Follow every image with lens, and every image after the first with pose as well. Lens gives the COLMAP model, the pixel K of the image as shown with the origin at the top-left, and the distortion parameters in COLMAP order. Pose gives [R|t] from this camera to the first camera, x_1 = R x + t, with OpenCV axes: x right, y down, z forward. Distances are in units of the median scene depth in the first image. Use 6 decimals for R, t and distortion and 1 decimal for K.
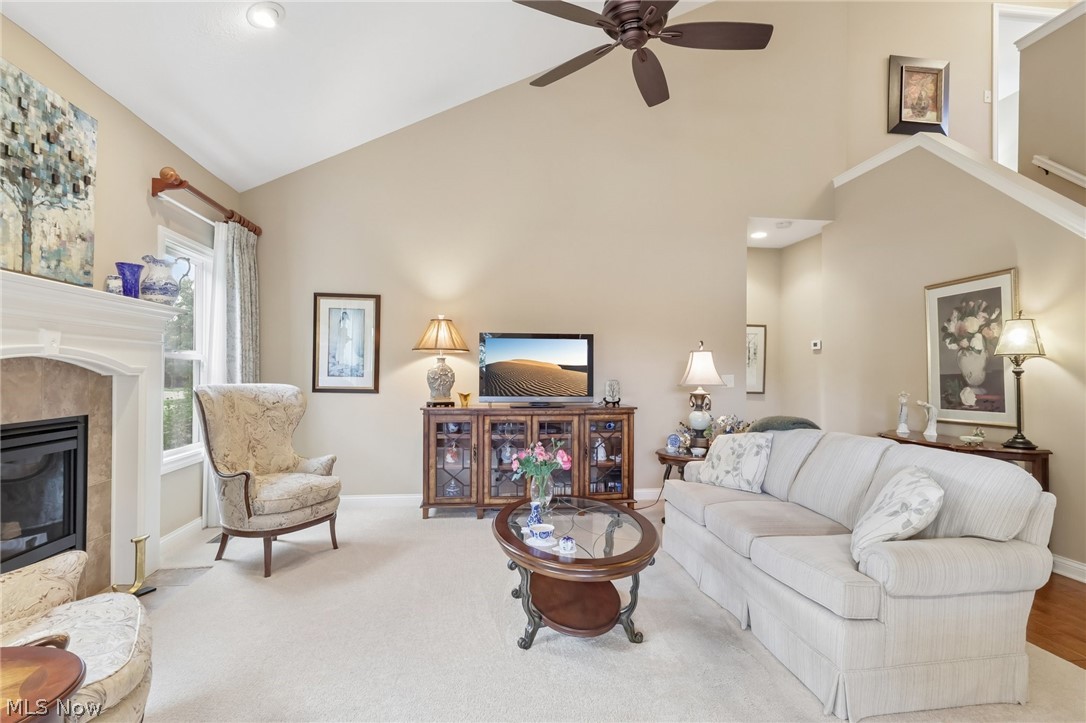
lens RADIAL K [[536.9, 0, 541.4], [0, 536.9, 367.8], [0, 0, 1]] dist [-0.000899, 0.000392]
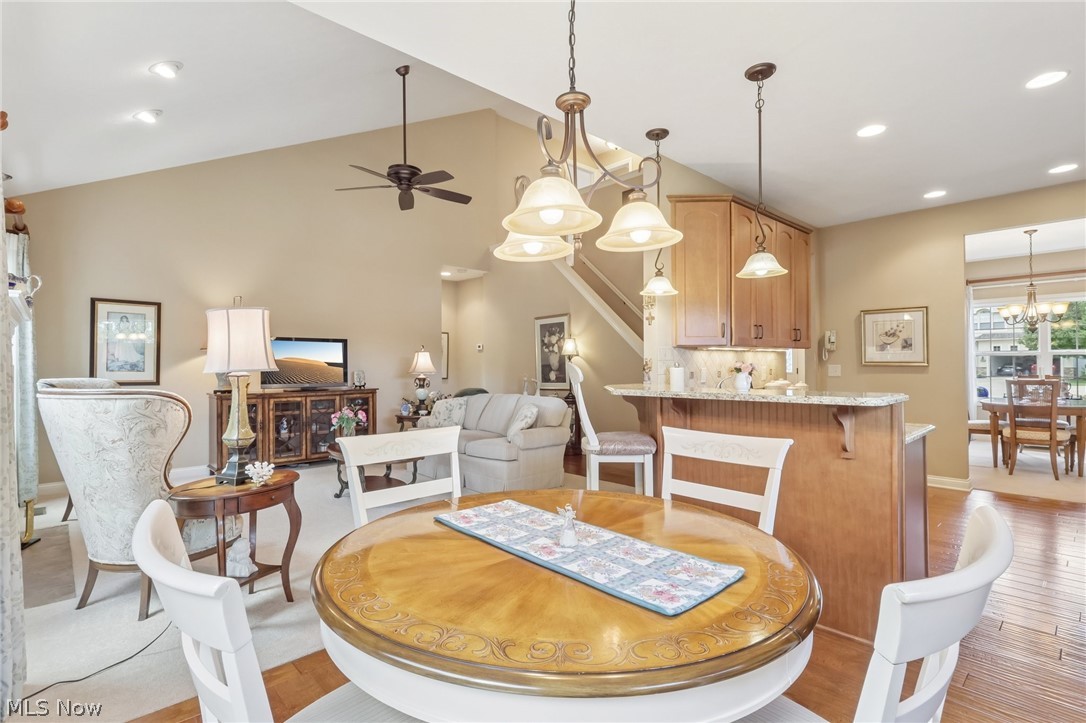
lens RADIAL K [[522.5, 0, 543.0], [0, 522.5, 361.5], [0, 0, 1]] dist [0.000103, 0.000112]
pose [[0.809370, -0.006480, 0.587263, -0.378100], [0.004253, 0.999978, 0.005173, -0.009083], [-0.587283, -0.001689, 0.809380, -0.560112]]
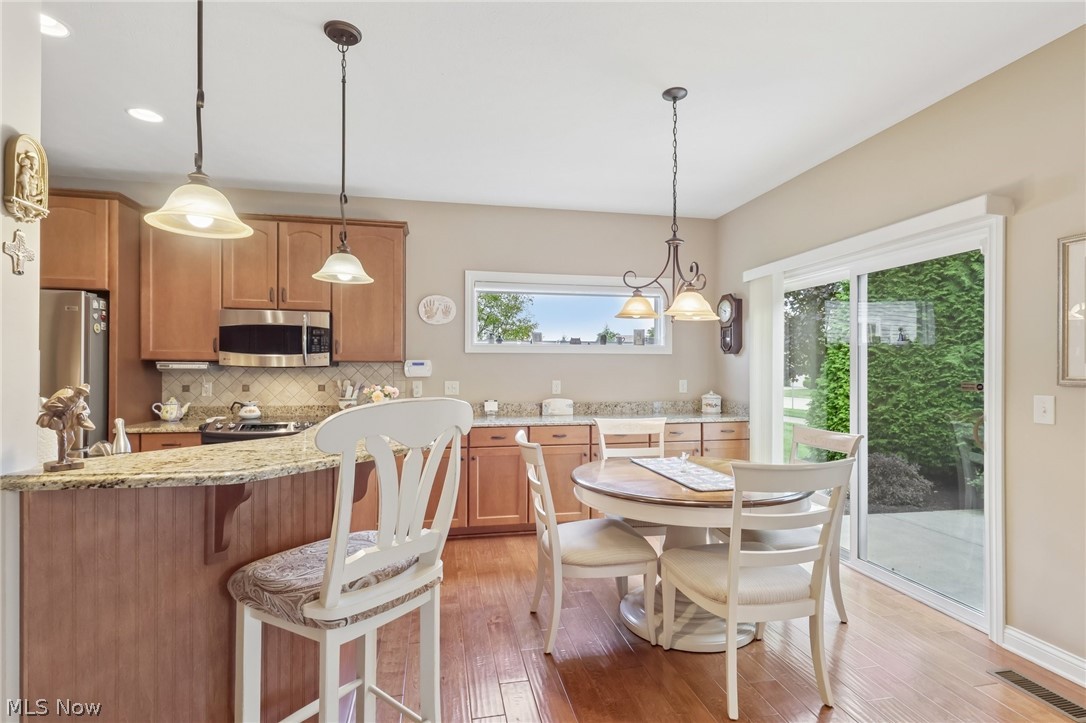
lens RADIAL K [[527.2, 0, 542.4], [0, 527.2, 369.9], [0, 0, 1]] dist [0.002835, 0.000344]
pose [[-0.997336, -0.009741, -0.072285, 0.106466], [-0.009229, 0.999930, -0.007411, -0.019221], [0.072352, -0.006724, -0.997356, 0.462098]]
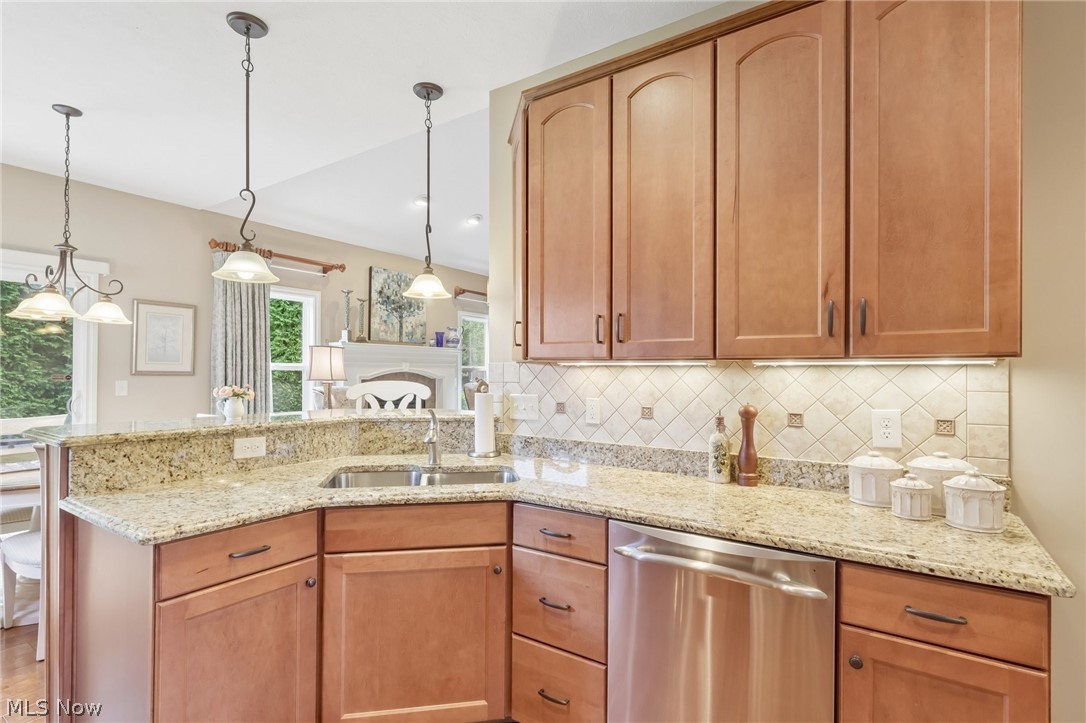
lens RADIAL K [[530.6, 0, 544.2], [0, 530.6, 366.7], [0, 0, 1]] dist [-0.003758, 0.000231]
pose [[0.749388, -0.004470, -0.662116, 0.930327], [0.002531, 0.999989, -0.003886, -0.023535], [0.662126, 0.001237, 0.749391, -0.377275]]
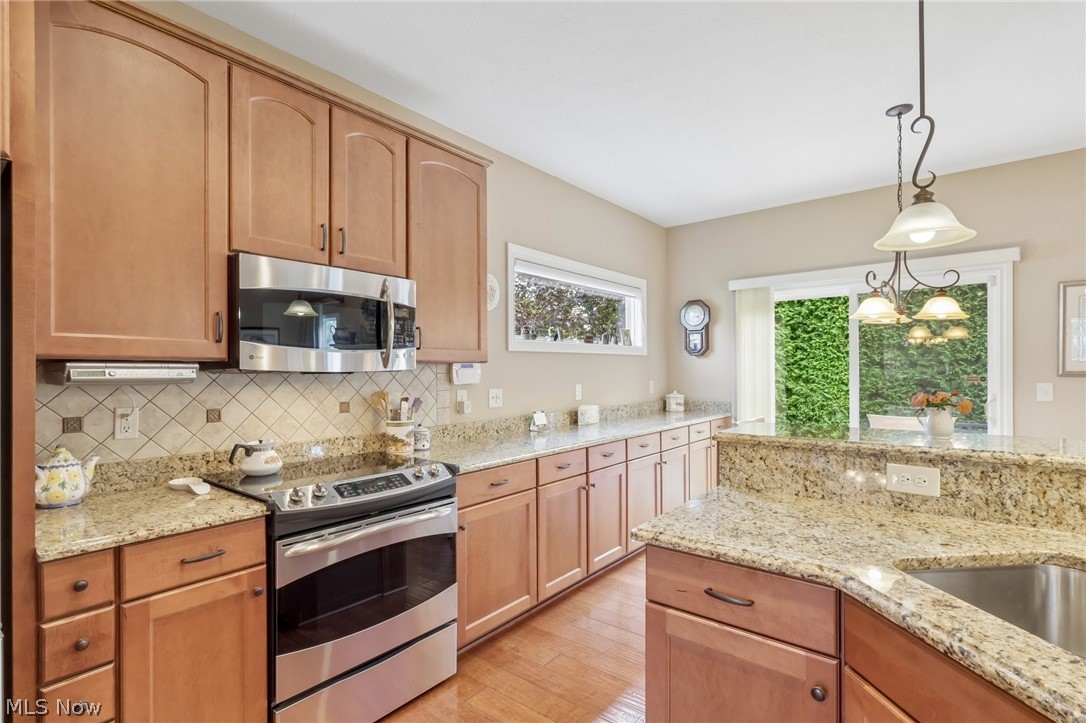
lens RADIAL K [[527.2, 0, 542.4], [0, 527.2, 369.9], [0, 0, 1]] dist [0.002835, 0.000344]
pose [[-0.720526, -0.001361, -0.693427, 0.799231], [0.009883, 0.999876, -0.012232, -0.021222], [0.693358, -0.015666, -0.720423, -0.062730]]
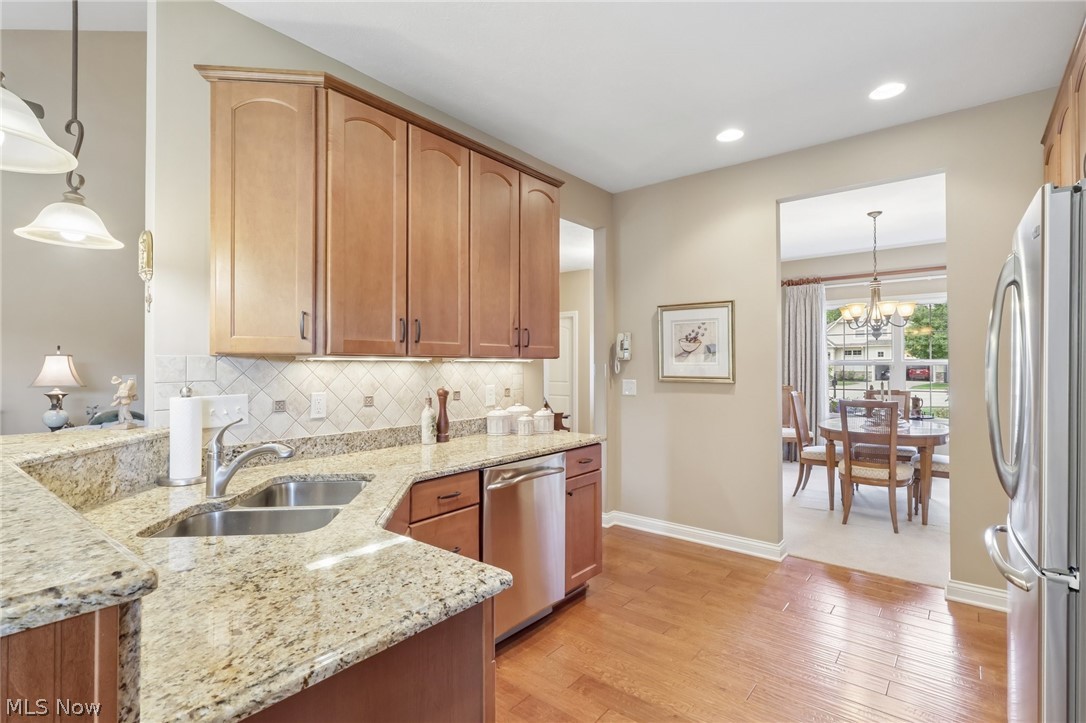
lens RADIAL K [[517.8, 0, 543.0], [0, 517.8, 361.5], [0, 0, 1]] dist [0.002710, -0.000208]
pose [[0.724004, 0.001367, 0.689795, 0.315064], [-0.004522, 0.999986, 0.002764, -0.028649], [-0.689781, -0.005120, 0.724000, -0.502952]]
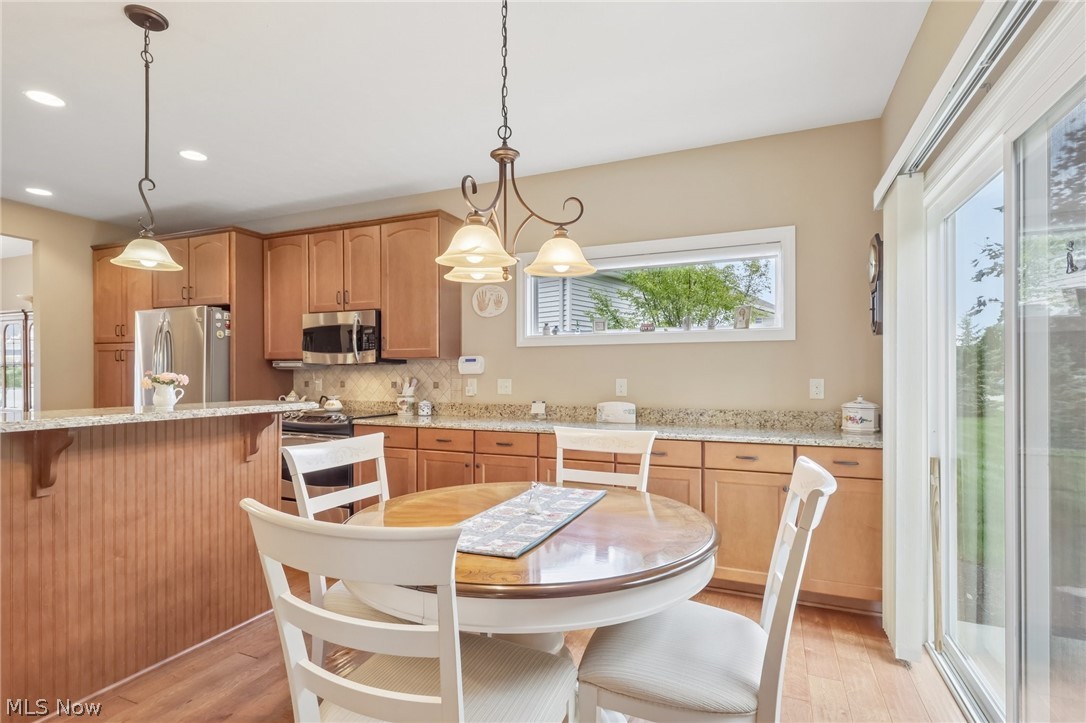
lens RADIAL K [[528.9, 0, 539.7], [0, 528.9, 376.8], [0, 0, 1]] dist [-0.000300, 0.000084]
pose [[-0.858882, -0.009221, 0.512091, -0.400900], [-0.012487, 0.999918, -0.002939, -0.002589], [-0.512022, -0.008918, -0.858926, 0.136038]]
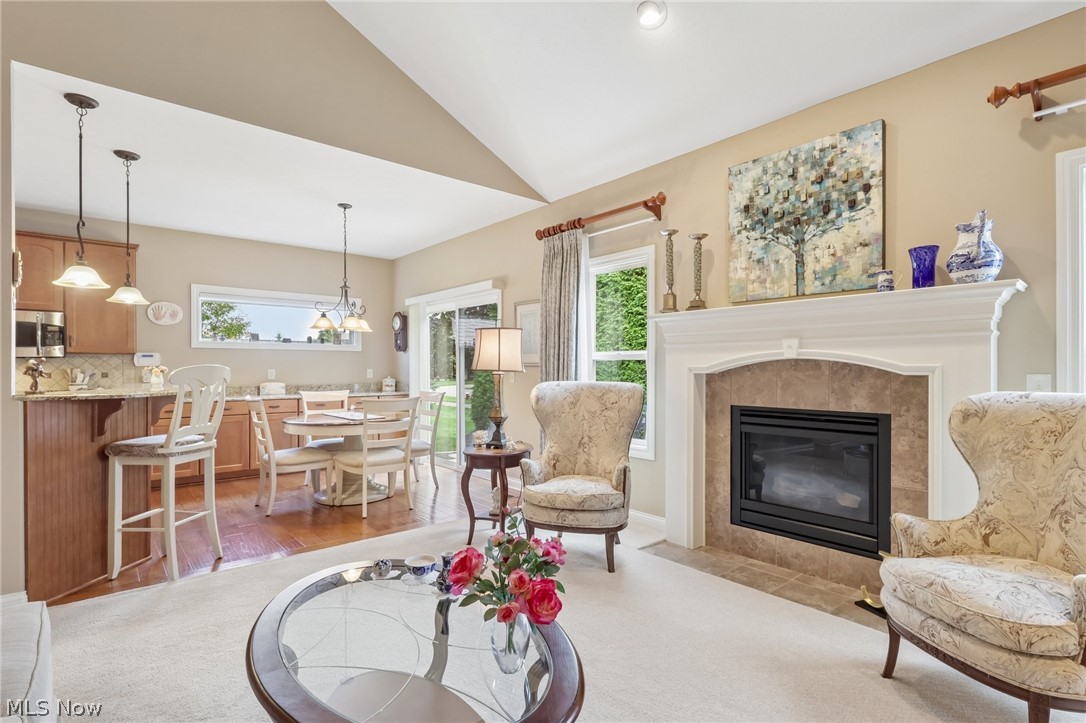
lens RADIAL K [[521.4, 0, 541.2], [0, 521.4, 369.3], [0, 0, 1]] dist [0.002406, 0.000501]
pose [[-0.837615, -0.006101, -0.546227, 0.174052], [-0.001525, 0.999960, -0.008831, 0.010421], [0.546259, -0.006564, -0.837591, 1.111380]]
